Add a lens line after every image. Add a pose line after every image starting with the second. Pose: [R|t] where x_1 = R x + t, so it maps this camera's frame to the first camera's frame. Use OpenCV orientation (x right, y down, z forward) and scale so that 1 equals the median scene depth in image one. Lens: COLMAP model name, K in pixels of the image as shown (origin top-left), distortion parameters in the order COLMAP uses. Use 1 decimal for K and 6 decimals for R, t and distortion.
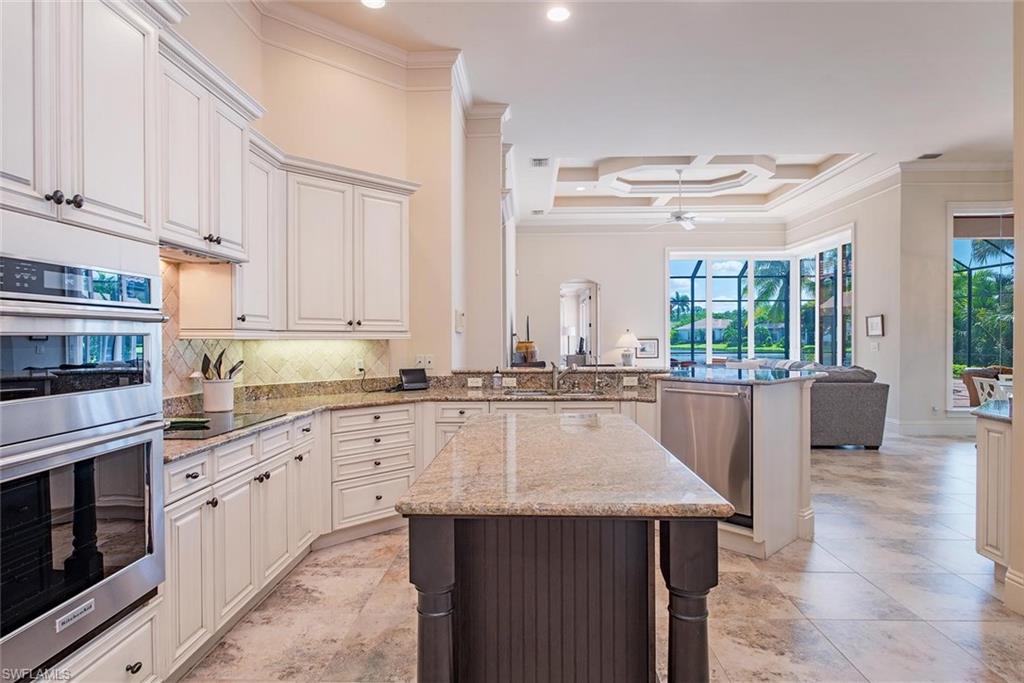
lens RADIAL K [[545.3, 0, 511.0], [0, 545.3, 341.5], [0, 0, 1]] dist [-0.008141, -0.000571]
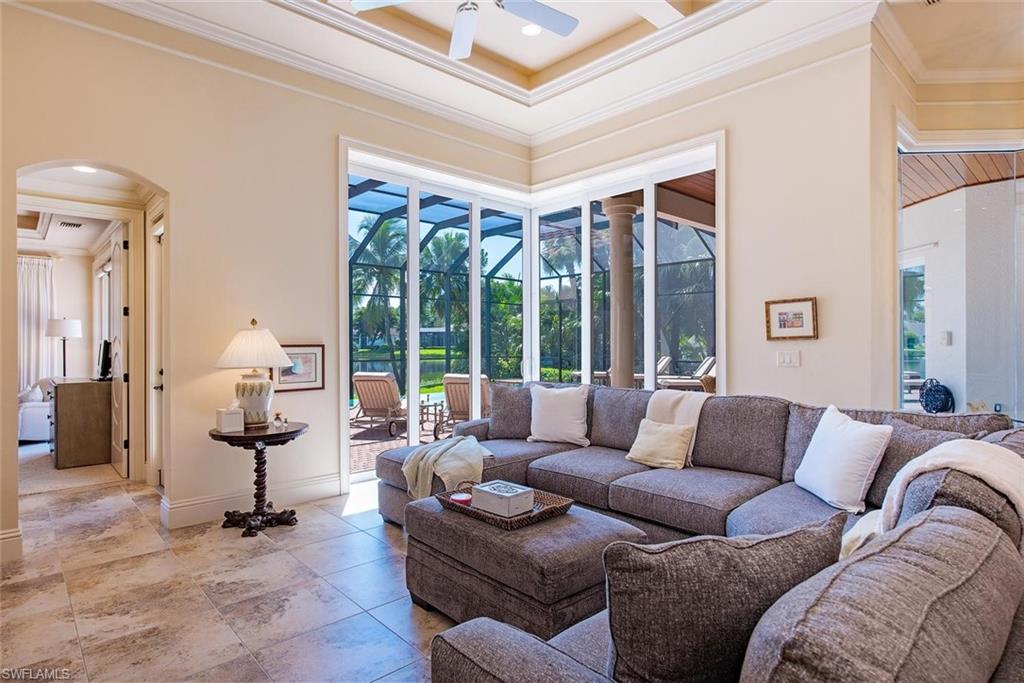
lens RADIAL K [[545.3, 0, 508.0], [0, 545.3, 342.2], [0, 0, 1]] dist [-0.008141, -0.000571]
pose [[0.711557, -0.000472, 0.702629, 0.074764], [0.005055, 0.999977, -0.004447, -0.004113], [-0.702611, 0.006716, 0.711543, 0.609028]]
